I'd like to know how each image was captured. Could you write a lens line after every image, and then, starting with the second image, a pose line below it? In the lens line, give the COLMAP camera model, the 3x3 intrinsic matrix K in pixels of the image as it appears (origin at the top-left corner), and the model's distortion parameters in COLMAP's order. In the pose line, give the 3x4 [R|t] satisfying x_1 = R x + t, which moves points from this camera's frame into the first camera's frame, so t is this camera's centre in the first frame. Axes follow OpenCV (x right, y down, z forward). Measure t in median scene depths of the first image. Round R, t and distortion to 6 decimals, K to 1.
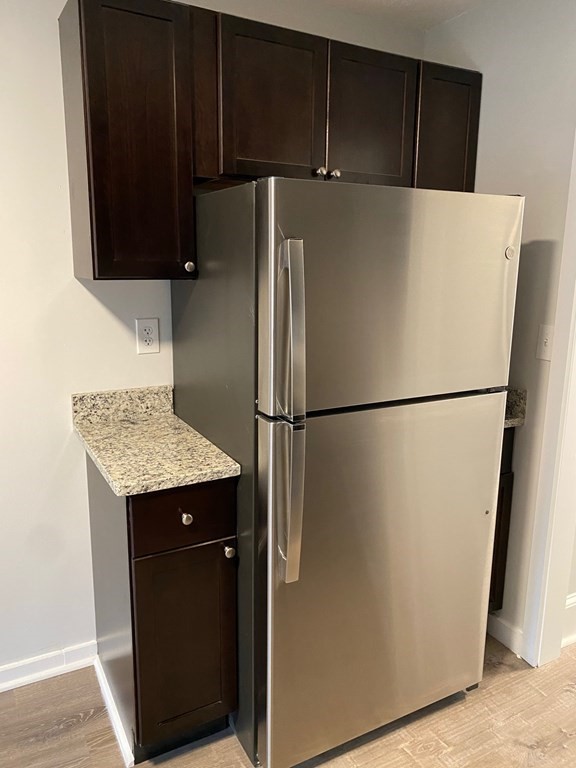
lens RADIAL K [[582.4, 0, 288.0], [0, 582.4, 384.0], [0, 0, 1]] dist [-0.002672, -0.007282]
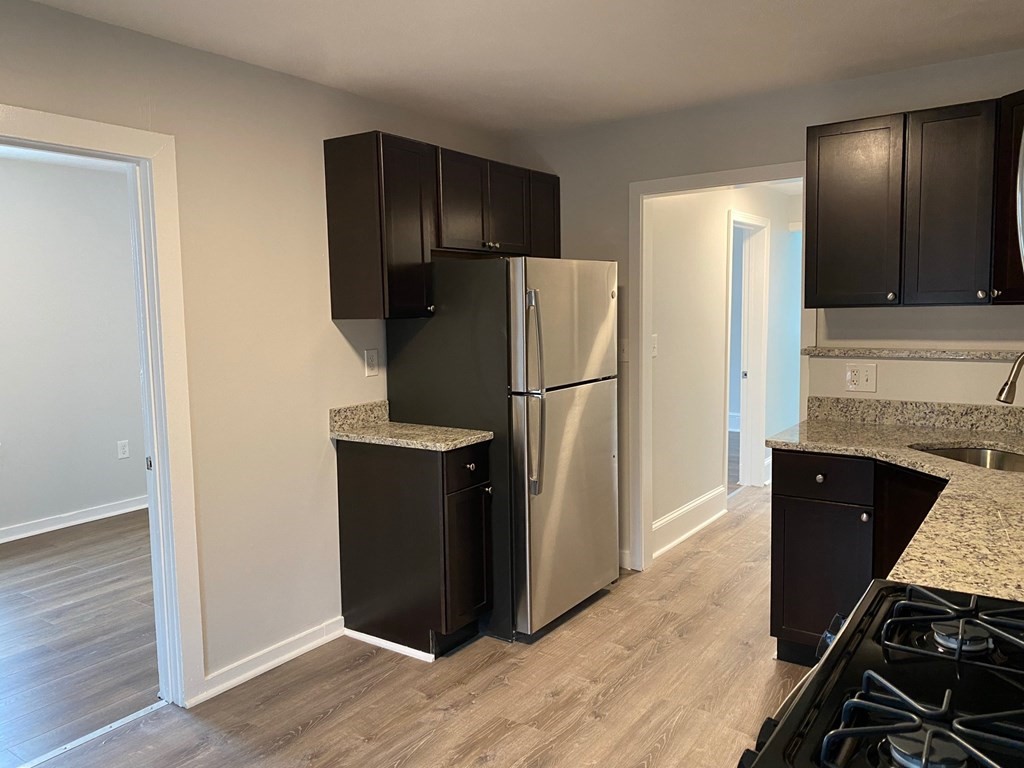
lens RADIAL K [[776.5, 0, 512.0], [0, 776.5, 384.0], [0, 0, 1]] dist [-0.002672, -0.007282]
pose [[0.893196, -0.075586, 0.443269, -0.755402], [0.122353, 0.989430, -0.077828, 0.143923], [-0.432701, 0.123751, 0.893004, -0.717694]]
